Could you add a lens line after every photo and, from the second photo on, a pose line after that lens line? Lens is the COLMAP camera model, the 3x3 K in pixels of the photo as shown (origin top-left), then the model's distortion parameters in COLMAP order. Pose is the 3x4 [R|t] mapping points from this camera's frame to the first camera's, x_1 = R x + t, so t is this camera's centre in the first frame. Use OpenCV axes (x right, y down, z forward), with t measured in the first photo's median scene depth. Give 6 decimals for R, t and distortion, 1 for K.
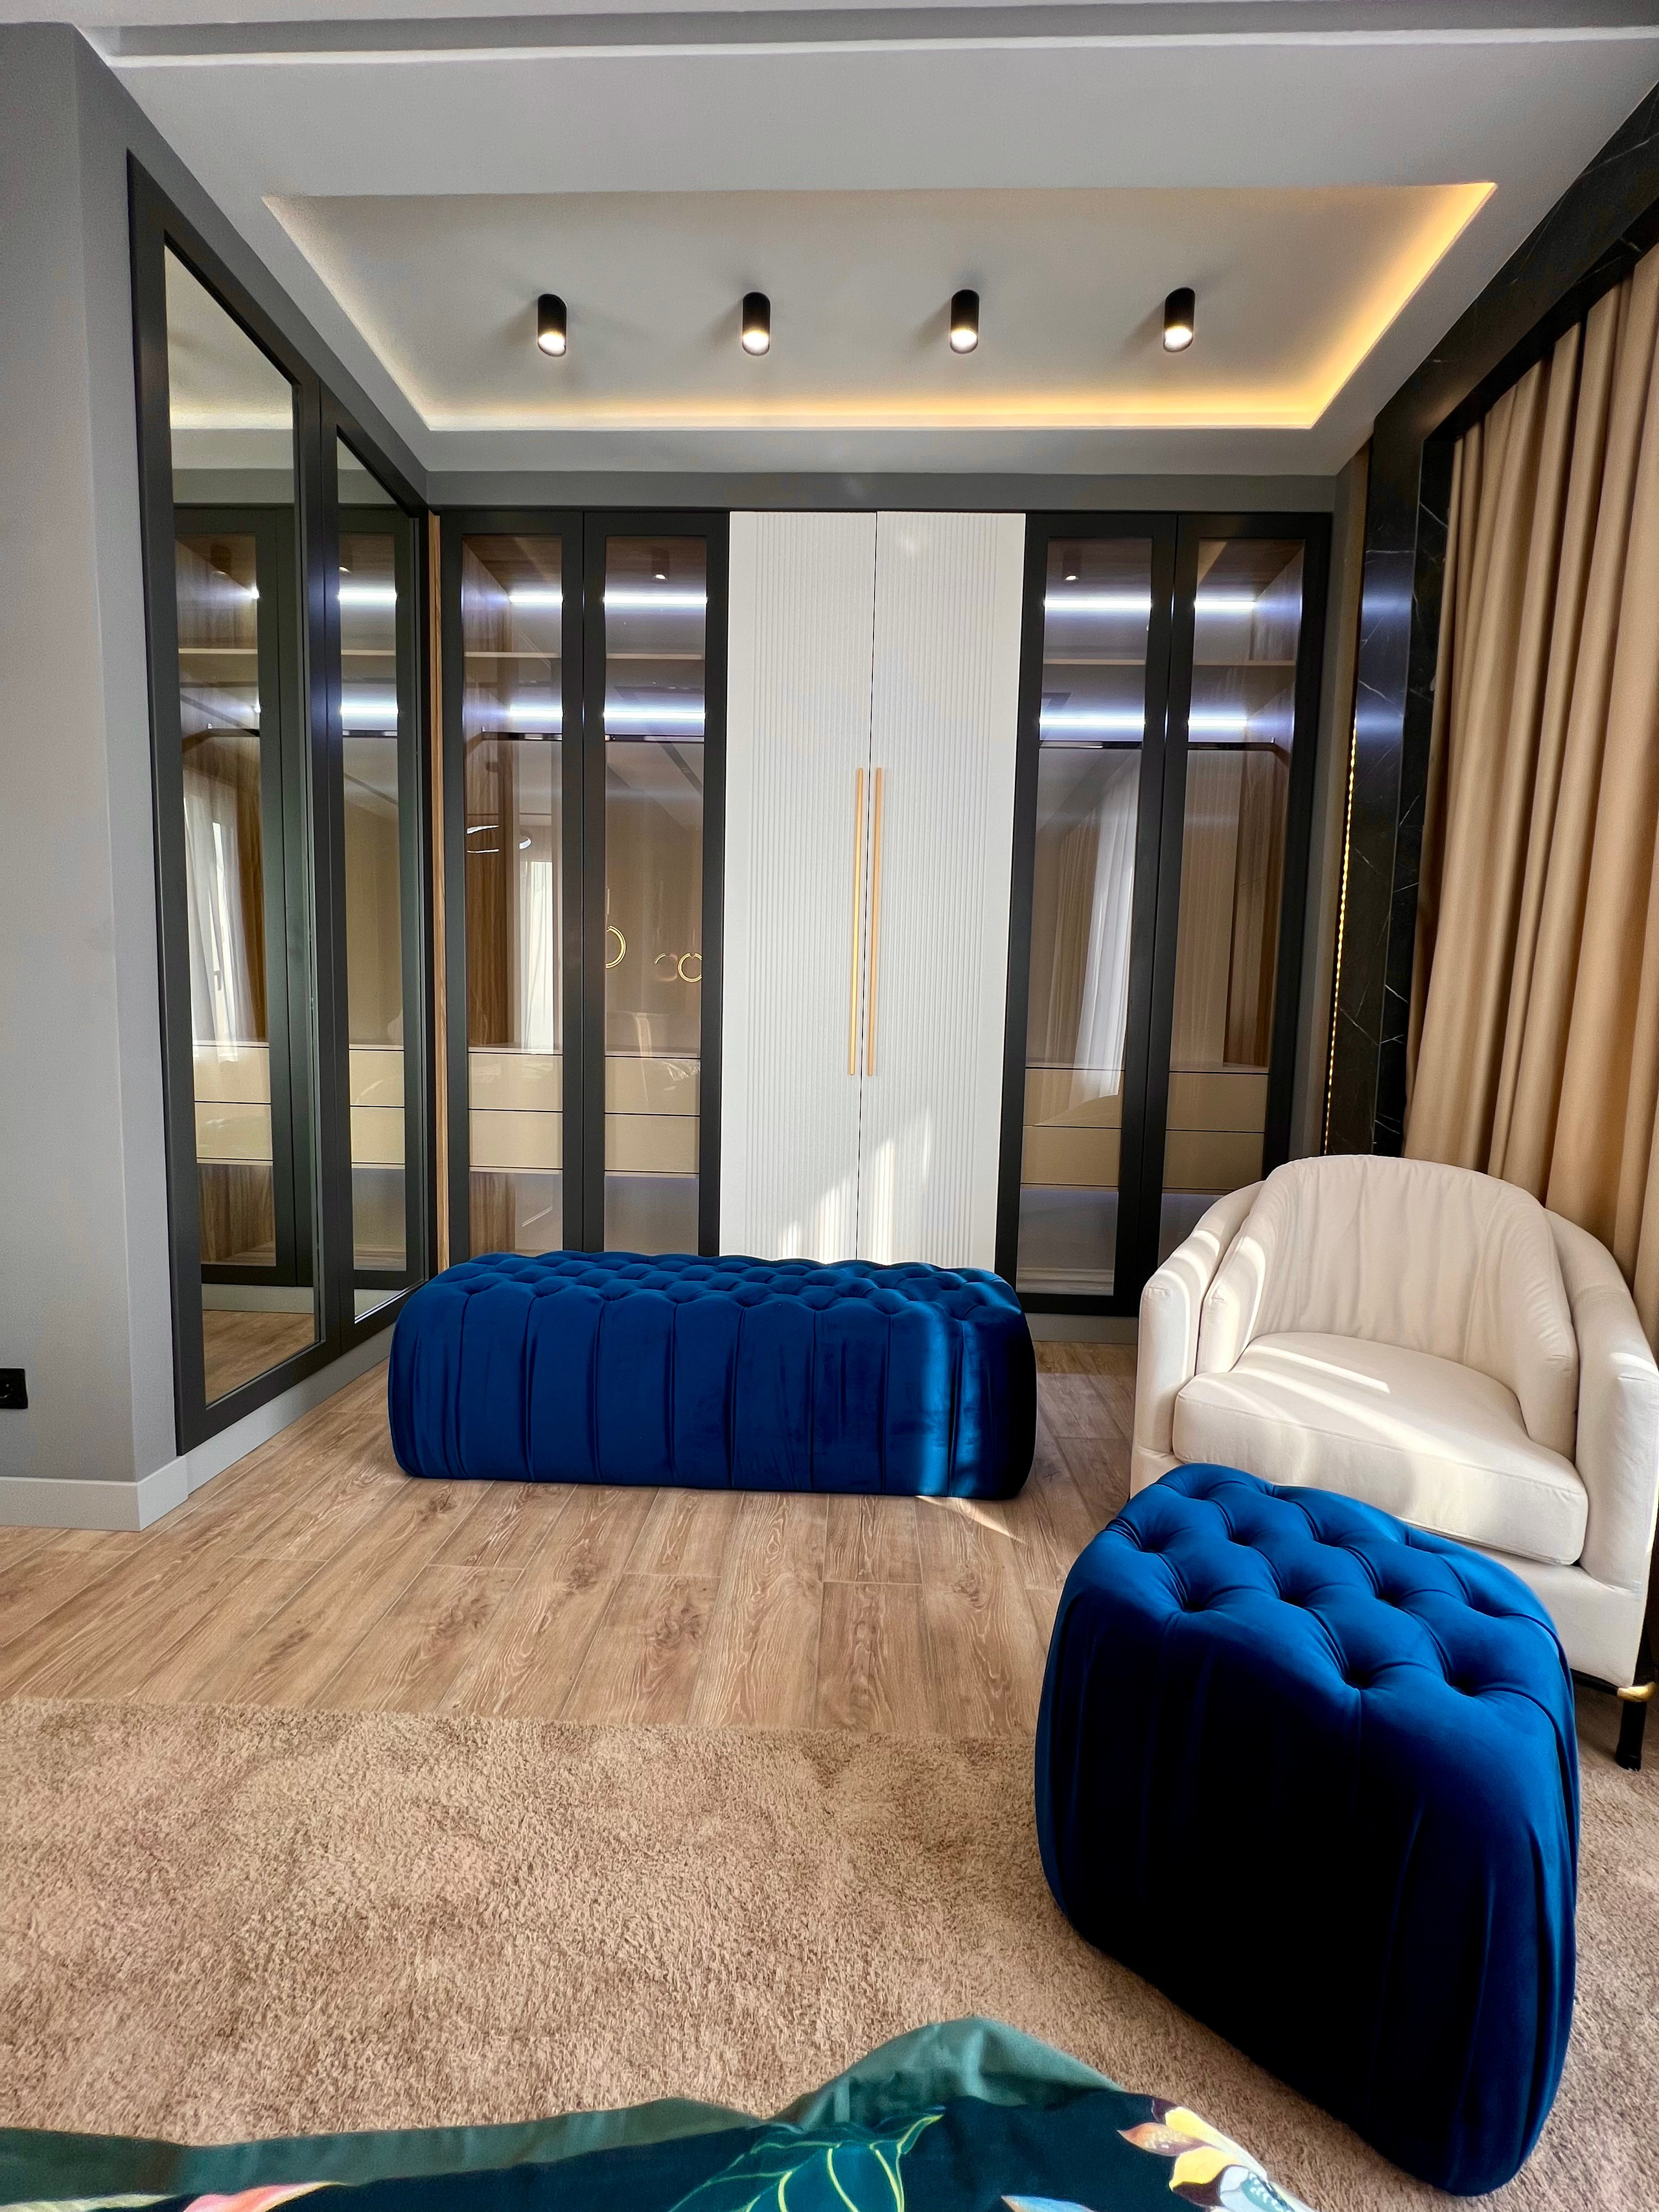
lens RADIAL K [[890.4, 0, 828.9], [0, 890.4, 1127.9], [0, 0, 1]] dist [-0.002635, 0.000941]
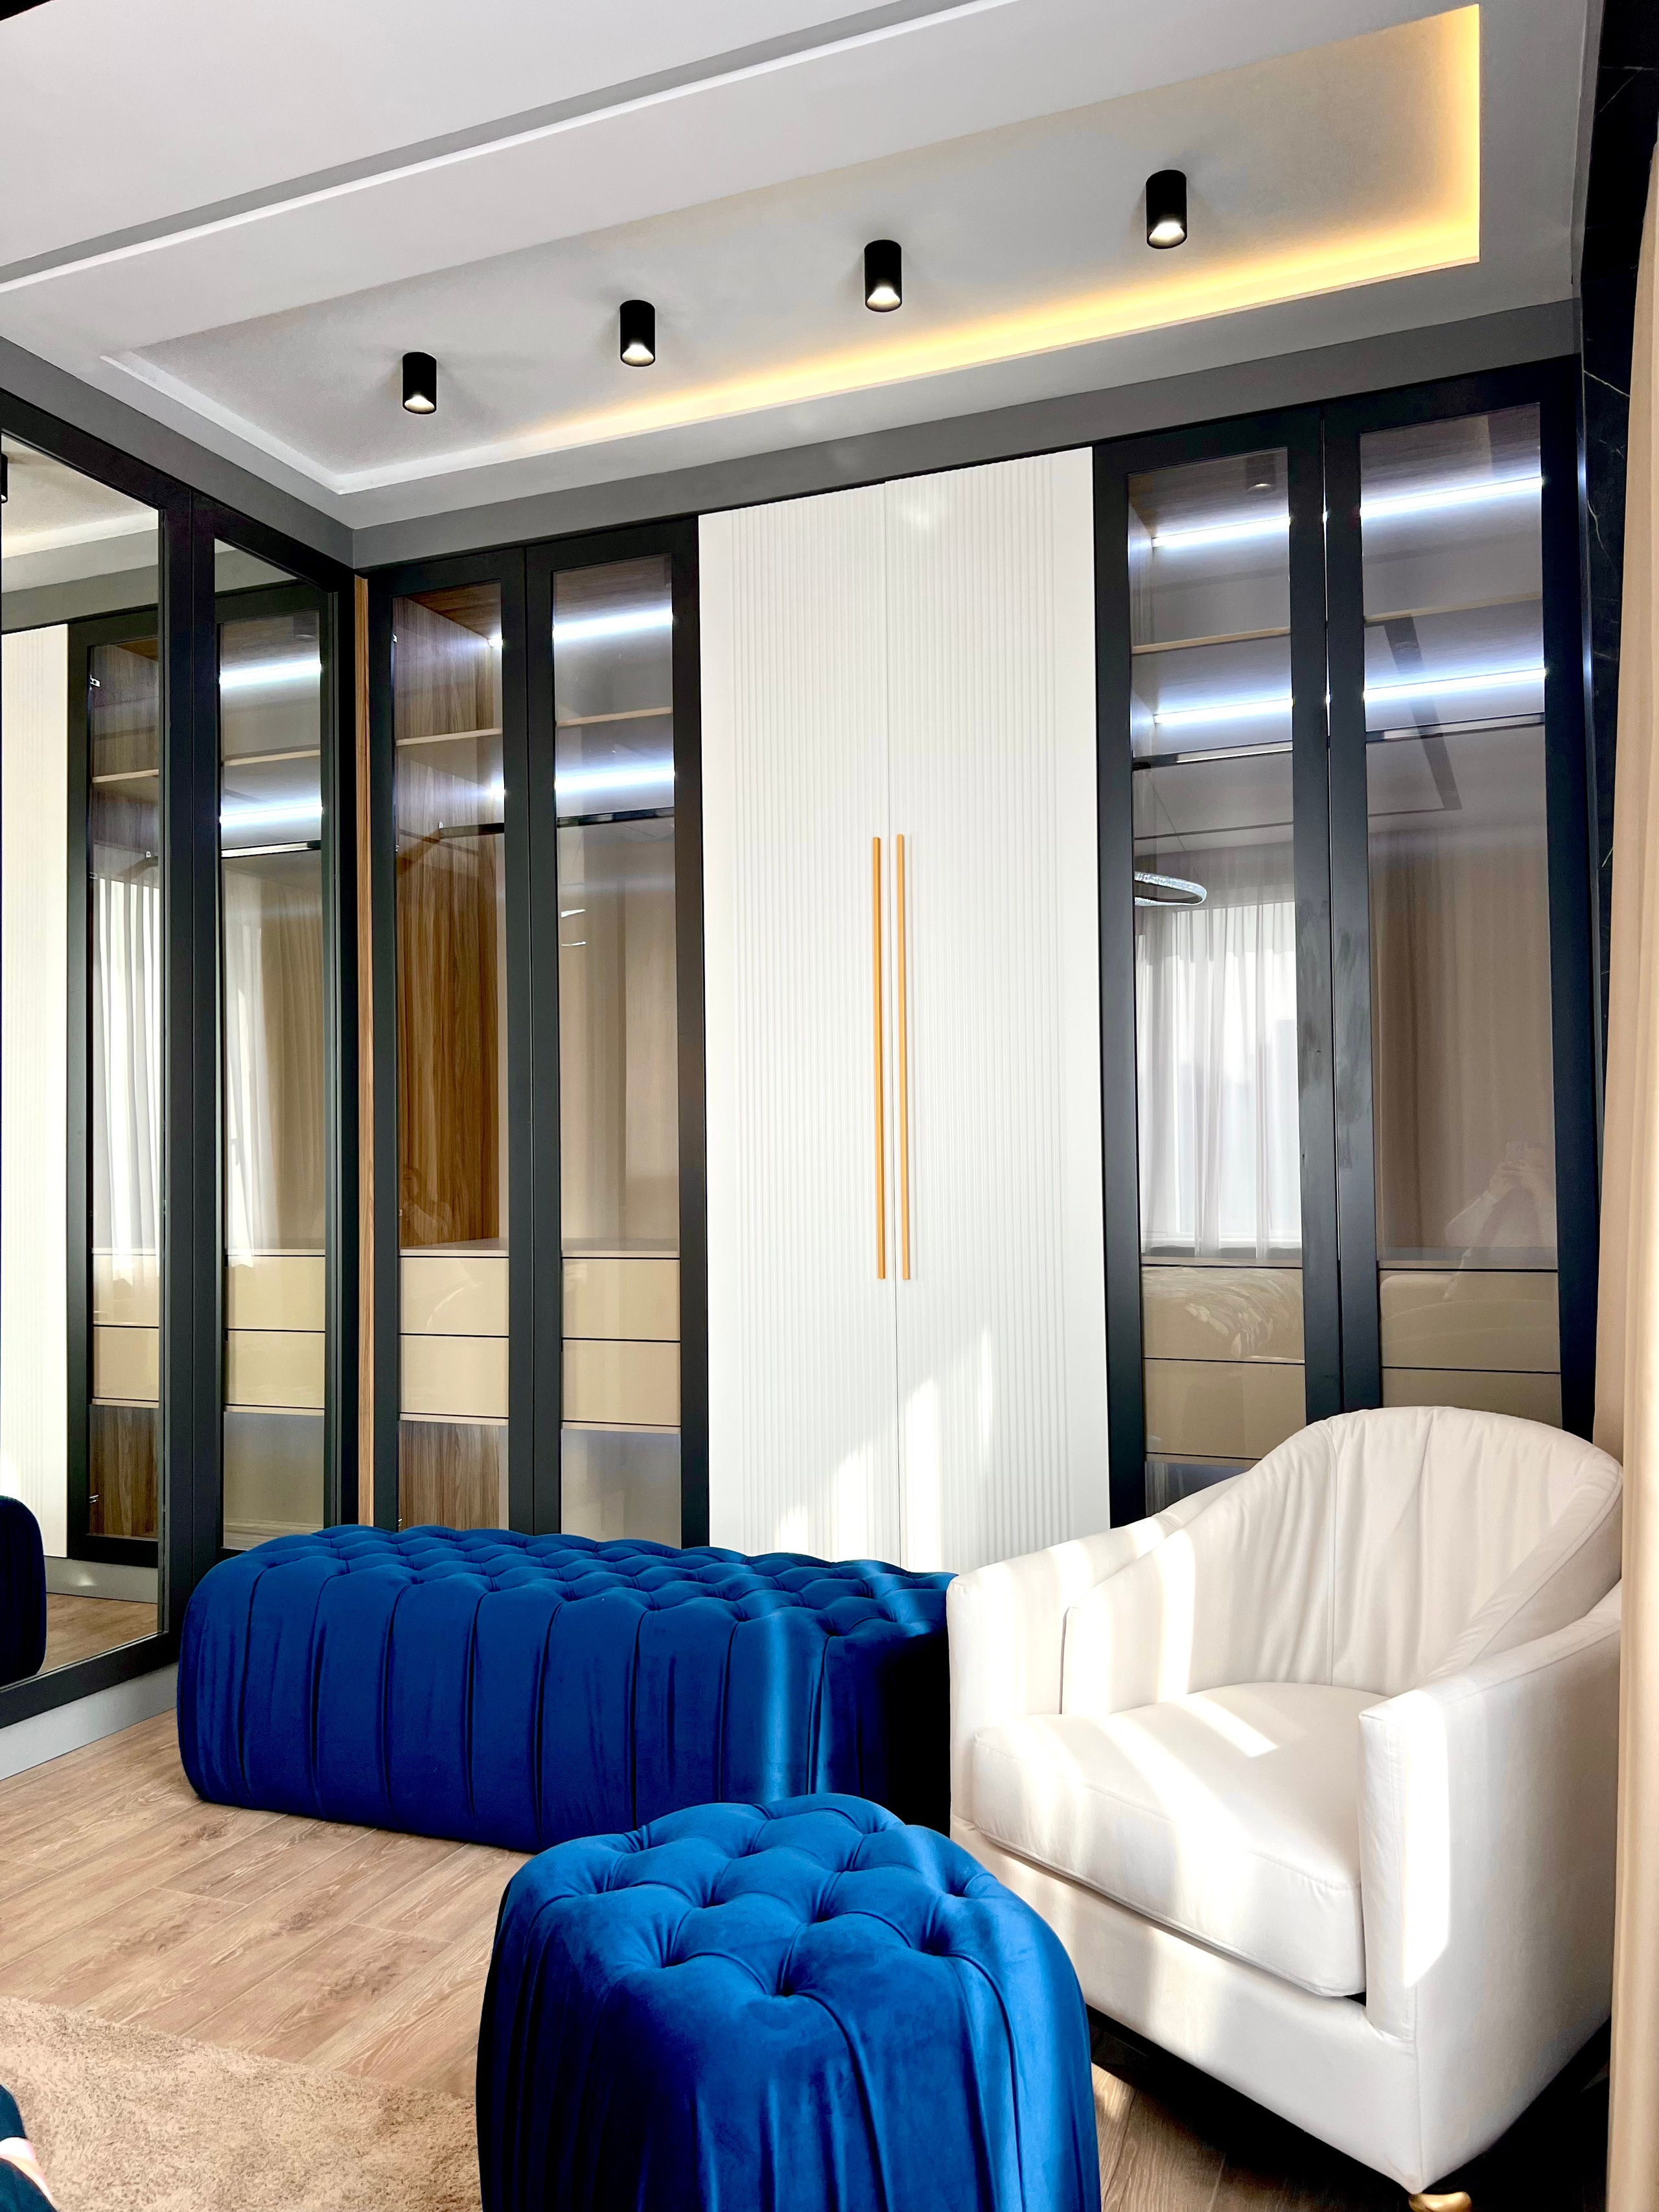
lens RADIAL K [[1683.9, 0, 798.3], [0, 1683.9, 1160.4], [0, 0, 1]] dist [0.046394, -0.058927]
pose [[0.935769, -0.041708, -0.350137, 0.486612], [0.002218, 0.993657, -0.112434, -0.006711], [0.352605, 0.104435, 0.929926, -0.240453]]
